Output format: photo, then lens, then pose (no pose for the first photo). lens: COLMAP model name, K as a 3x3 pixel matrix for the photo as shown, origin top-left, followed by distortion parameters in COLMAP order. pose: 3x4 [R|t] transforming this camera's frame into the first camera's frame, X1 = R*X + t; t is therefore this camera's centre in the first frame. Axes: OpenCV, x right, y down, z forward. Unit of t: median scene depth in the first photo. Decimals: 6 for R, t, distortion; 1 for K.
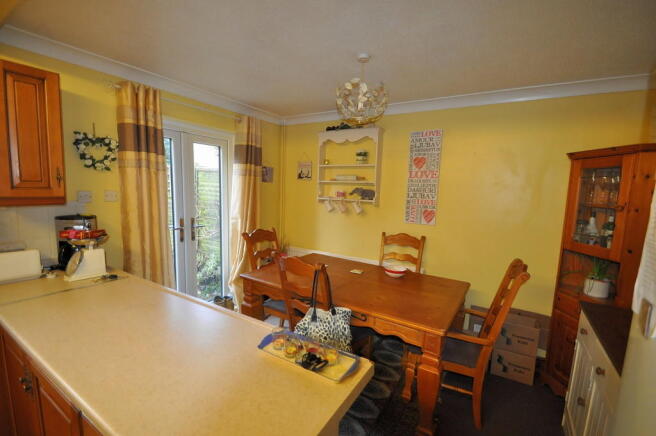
lens RADIAL K [[294.3, 0, 328.1], [0, 294.3, 220.9], [0, 0, 1]] dist [-0.001919, -0.000084]
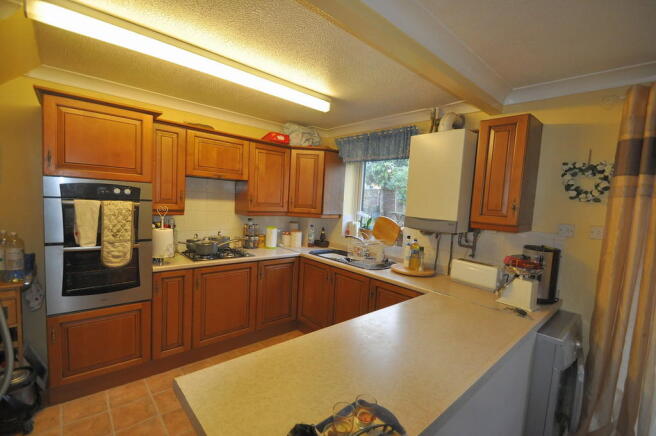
lens RADIAL K [[294.3, 0, 327.4], [0, 294.3, 220.2], [0, 0, 1]] dist [-0.001919, -0.000084]
pose [[-0.263048, 0.020753, -0.964559, 0.273690], [-0.182809, 0.980585, 0.070952, -0.042367], [0.947305, 0.194994, -0.254148, 0.516207]]
